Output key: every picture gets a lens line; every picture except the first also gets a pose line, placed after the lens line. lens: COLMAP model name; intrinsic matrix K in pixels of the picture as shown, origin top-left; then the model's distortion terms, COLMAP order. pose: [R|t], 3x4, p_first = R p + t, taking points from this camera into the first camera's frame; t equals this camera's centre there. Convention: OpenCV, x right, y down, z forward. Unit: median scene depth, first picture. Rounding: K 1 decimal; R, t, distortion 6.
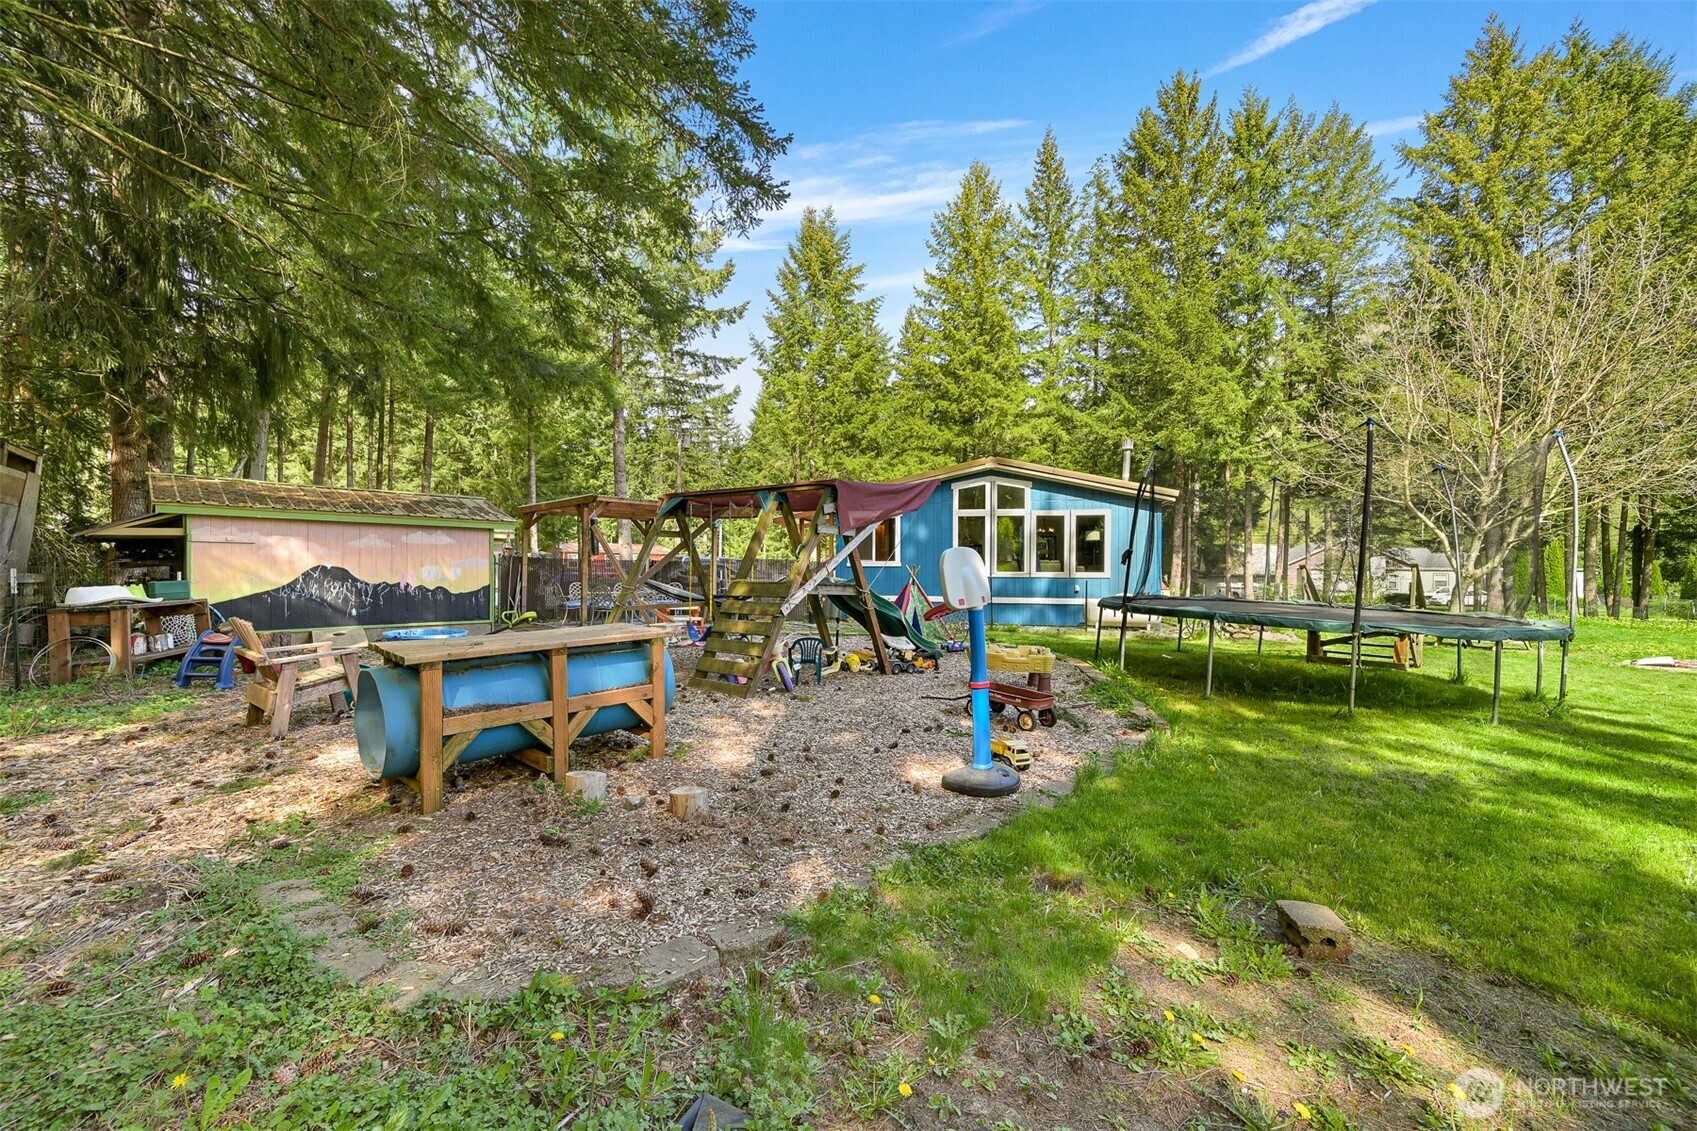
lens RADIAL K [[670.9, 0, 857.8], [0, 670.9, 563.9], [0, 0, 1]] dist [-0.000049, 0.000083]
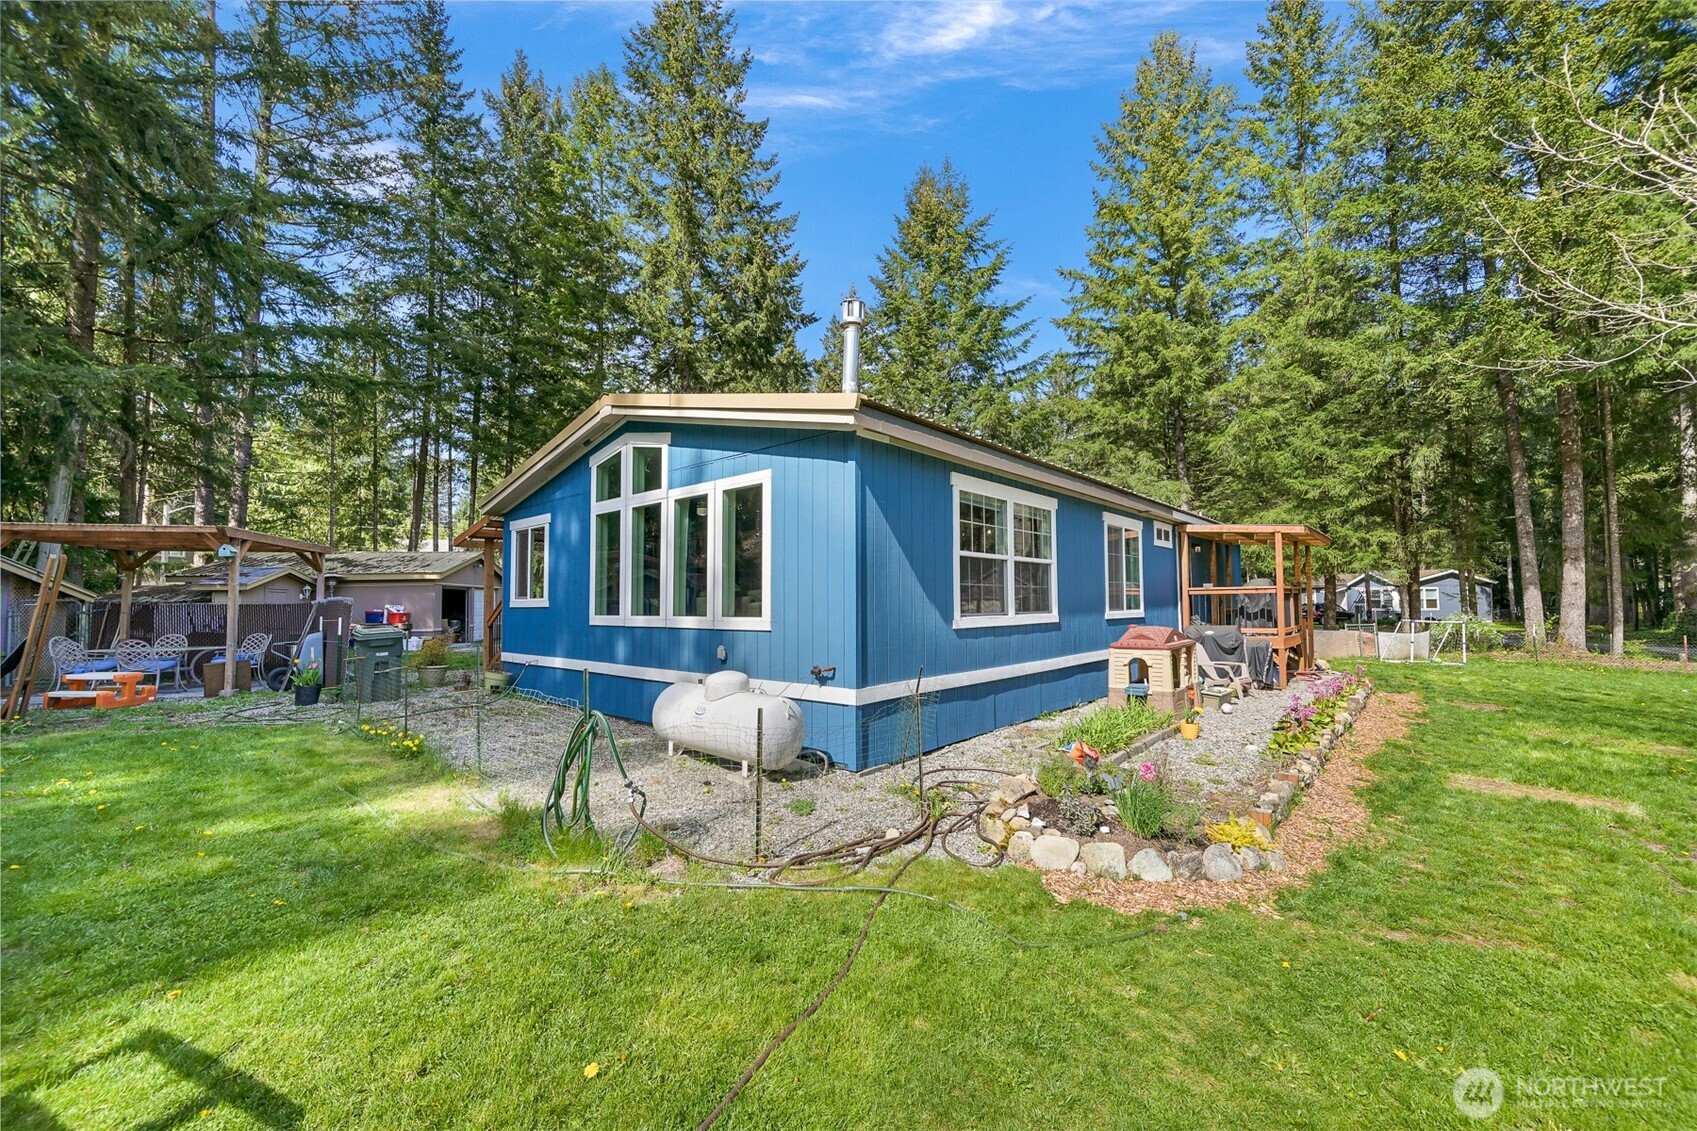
lens RADIAL K [[657.8, 0, 856.8], [0, 657.8, 574.0], [0, 0, 1]] dist [0.001048, 0.000005]
pose [[0.866690, -0.037332, -0.497448, 0.270384], [0.021315, 0.999056, -0.037840, 0.001102], [0.498392, 0.022193, 0.866668, 0.289573]]
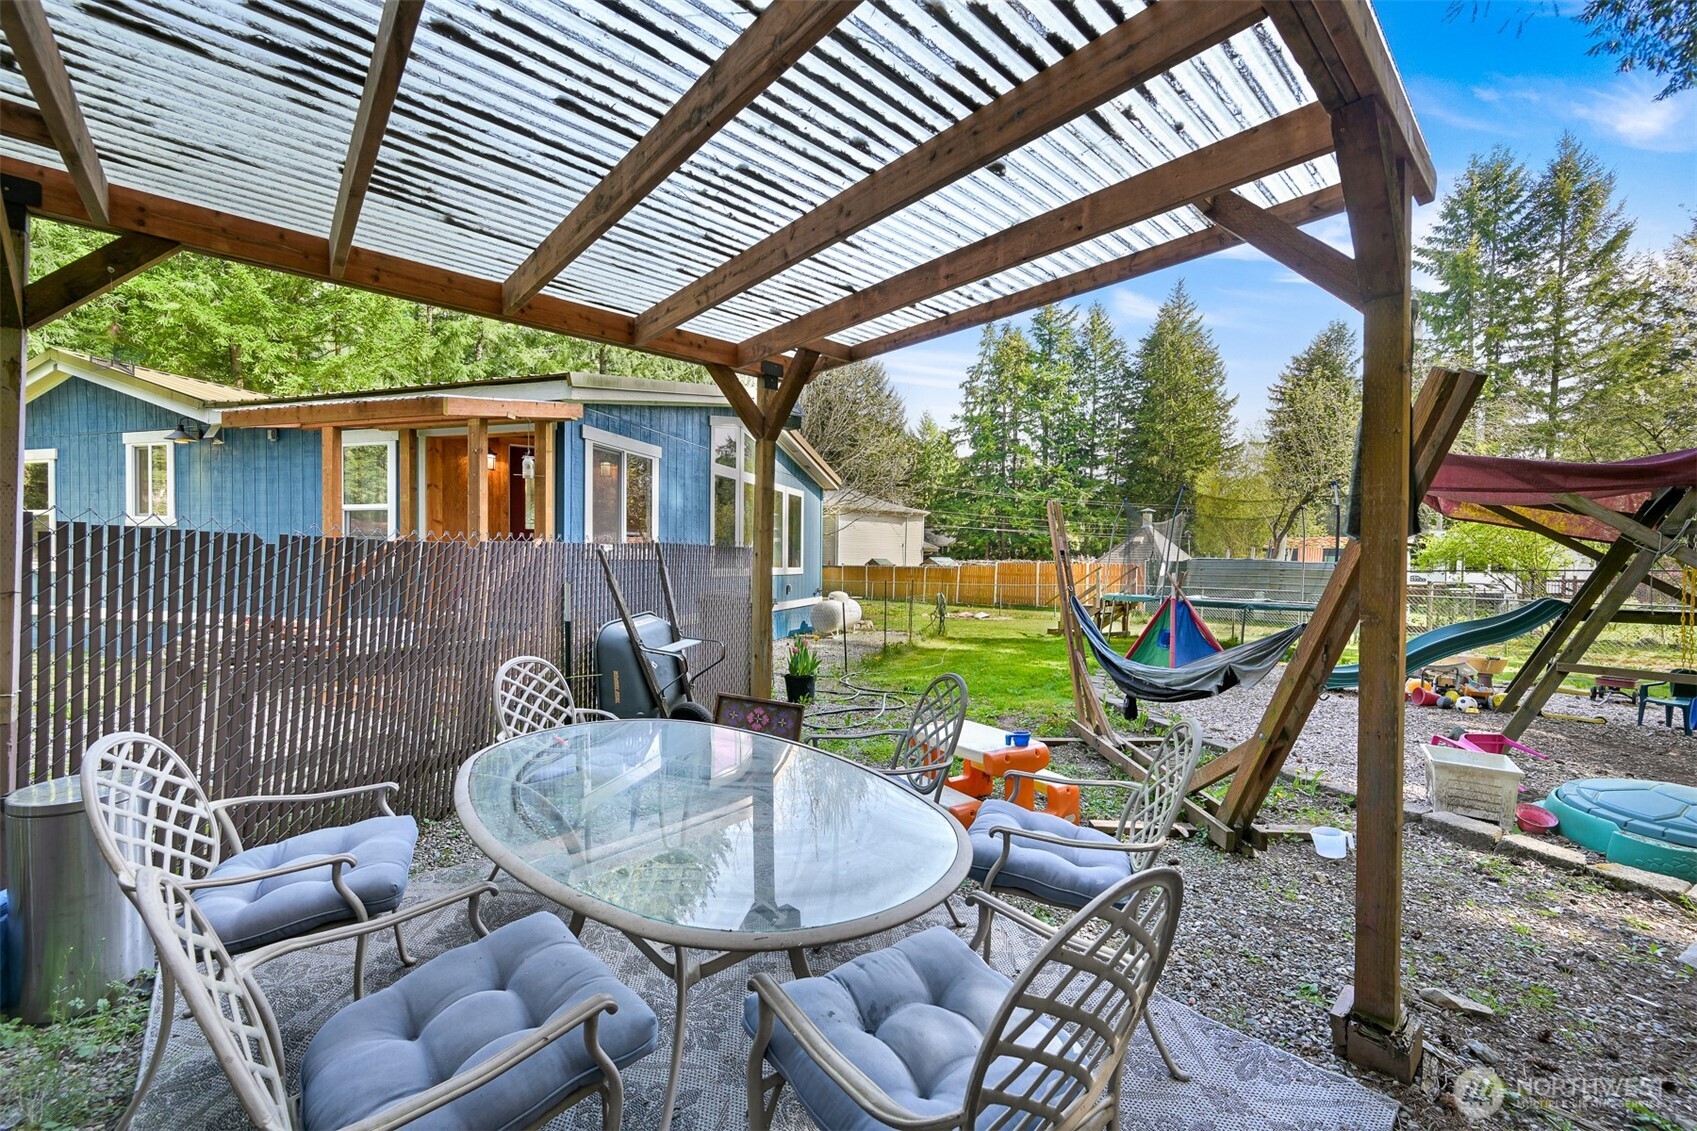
lens RADIAL K [[658.7, 0, 848.5], [0, 658.7, 565.5], [0, 0, 1]] dist [-0.009556, -0.000273]
pose [[0.107587, -0.016453, 0.994060, -0.182446], [-0.026628, 0.999457, 0.019424, -0.002921], [-0.993839, -0.028559, 0.107090, 0.367557]]
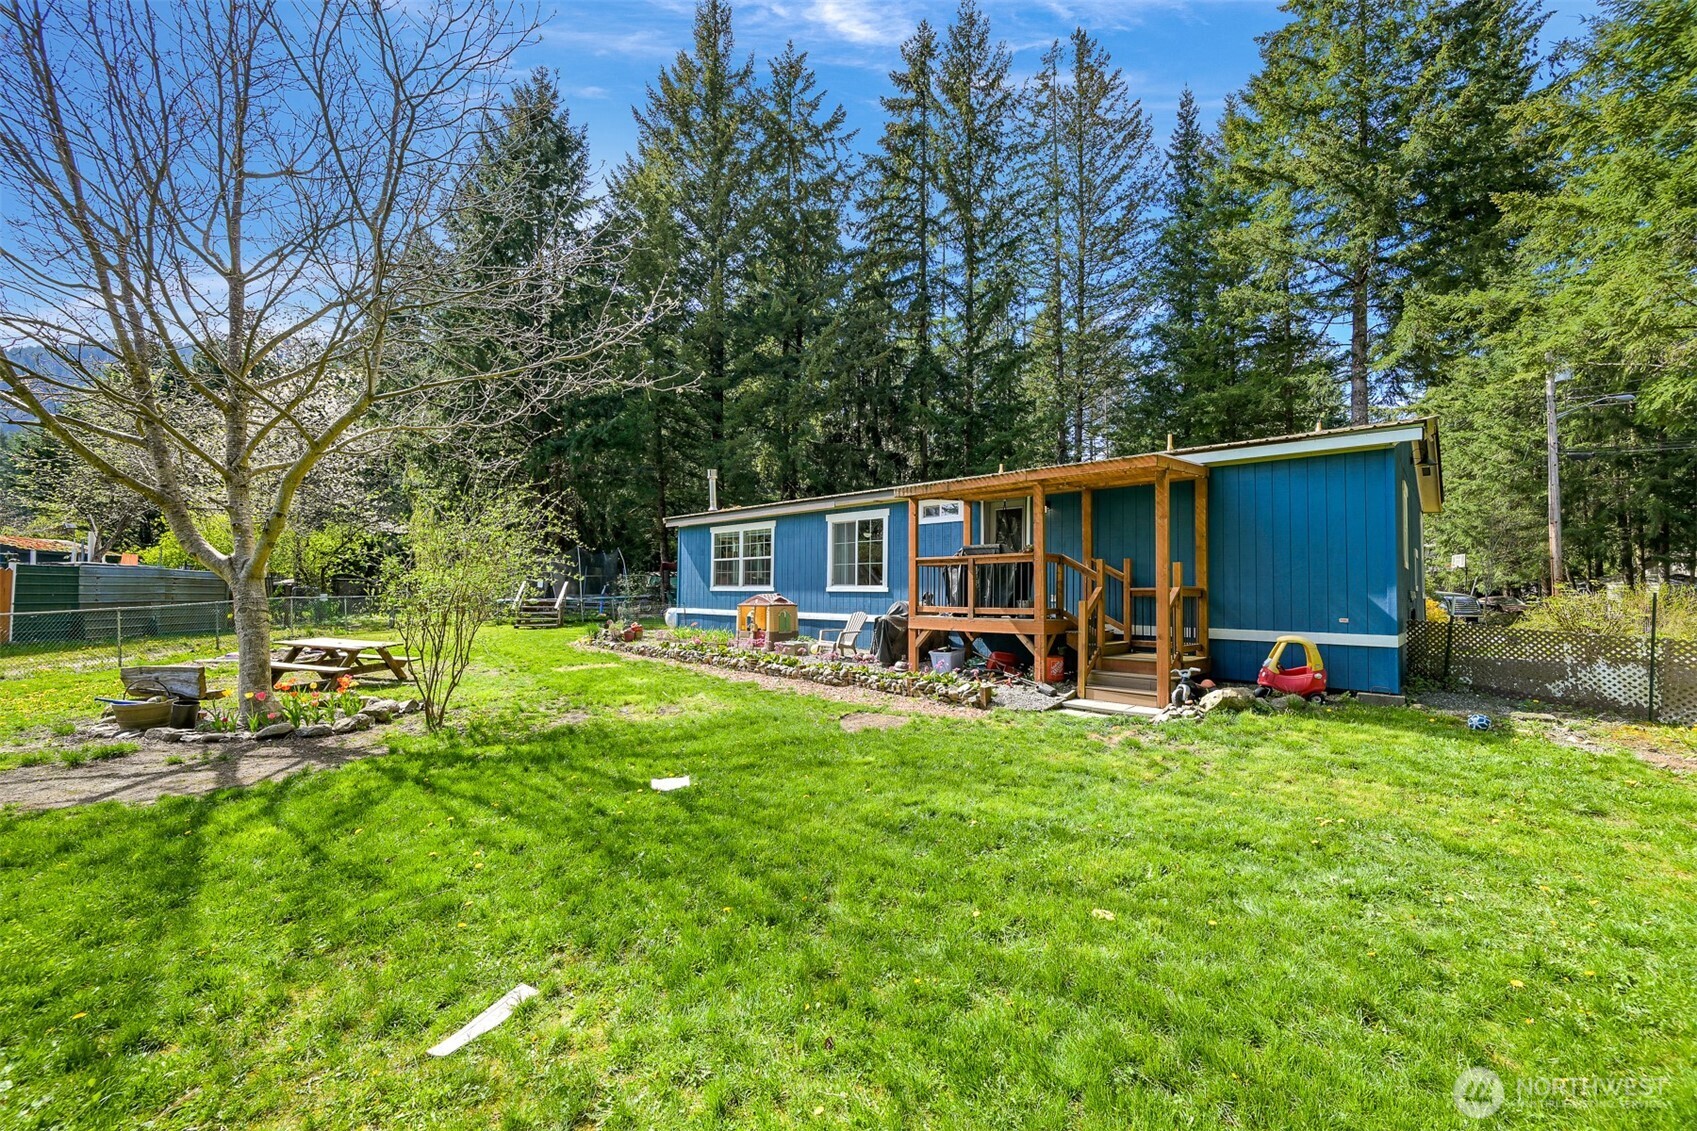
lens RADIAL K [[657.8, 0, 856.8], [0, 657.8, 574.0], [0, 0, 1]] dist [0.001048, 0.000005]
pose [[-0.524928, -0.034775, -0.850436, 0.537810], [-0.000130, 0.999168, -0.040777, 0.016603], [0.851147, -0.021294, -0.524496, 0.793199]]
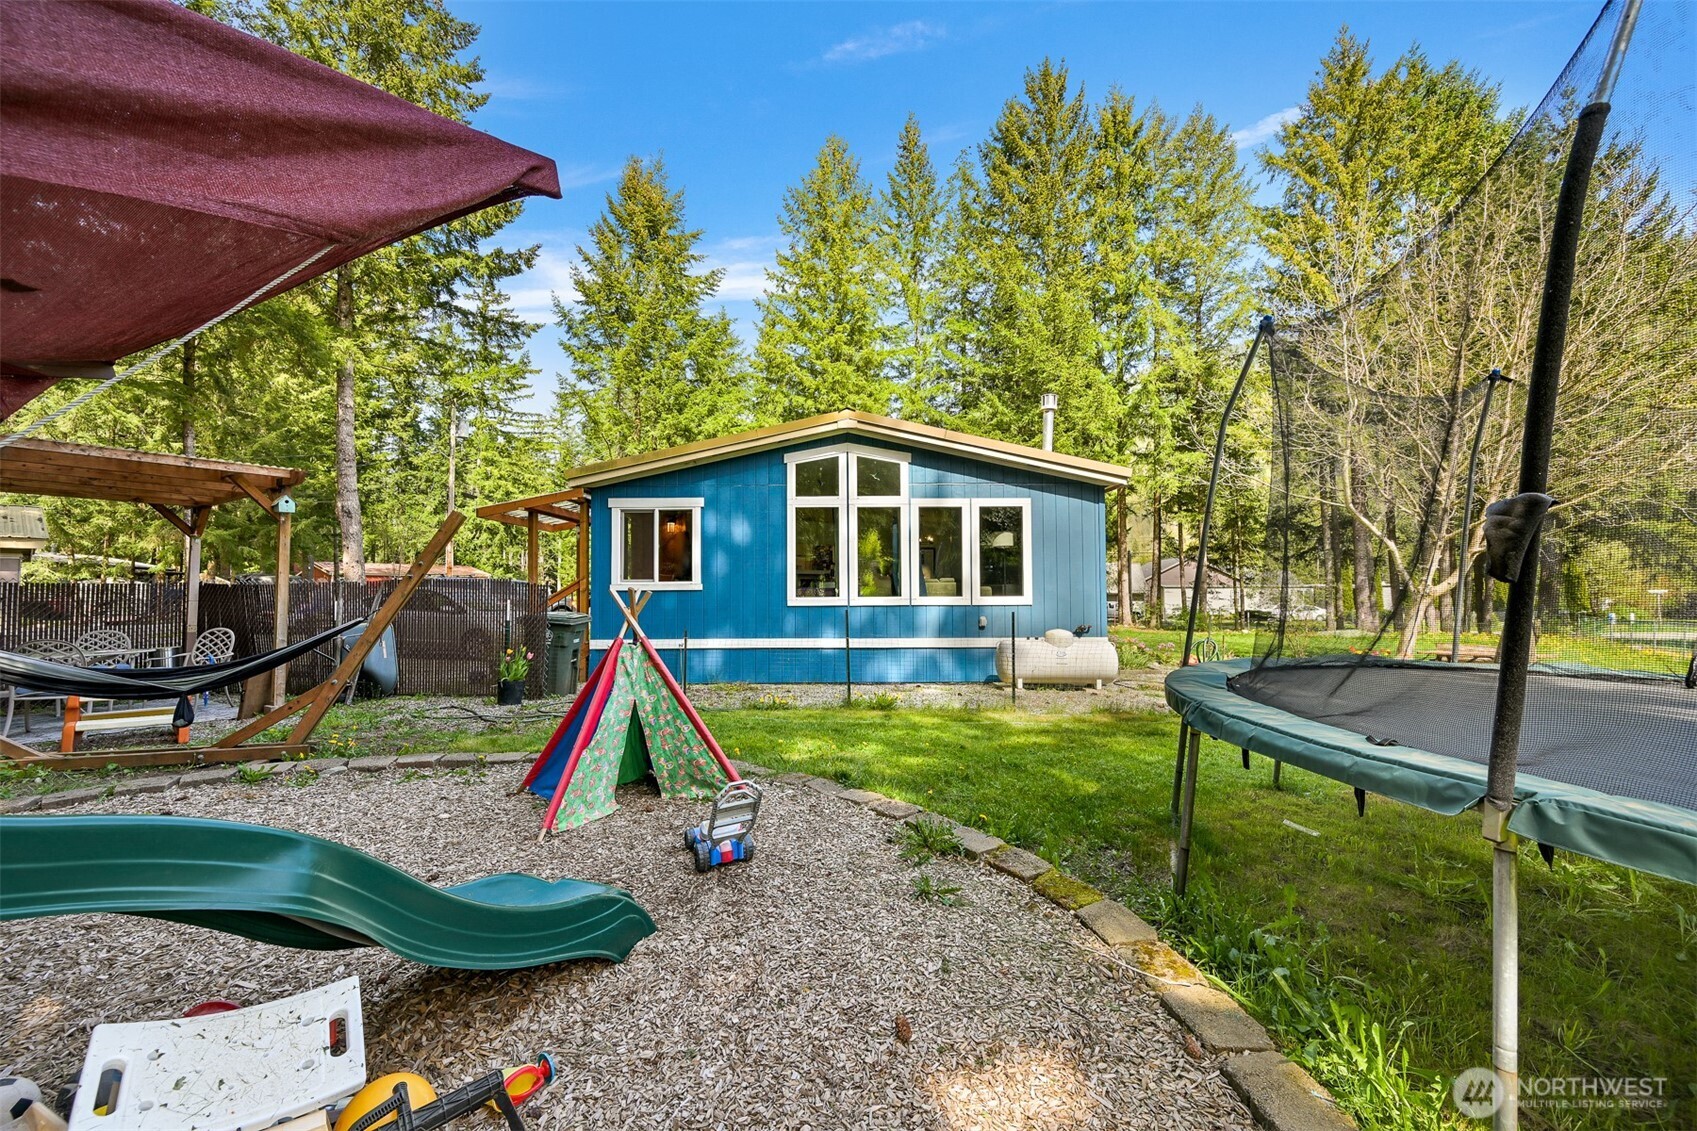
lens RADIAL K [[658.7, 0, 848.5], [0, 658.7, 565.5], [0, 0, 1]] dist [-0.009556, -0.000273]
pose [[0.983082, -0.004076, 0.183118, 0.039085], [0.009702, 0.999508, -0.029836, 0.000258], [-0.182907, 0.031108, 0.982638, 0.180658]]
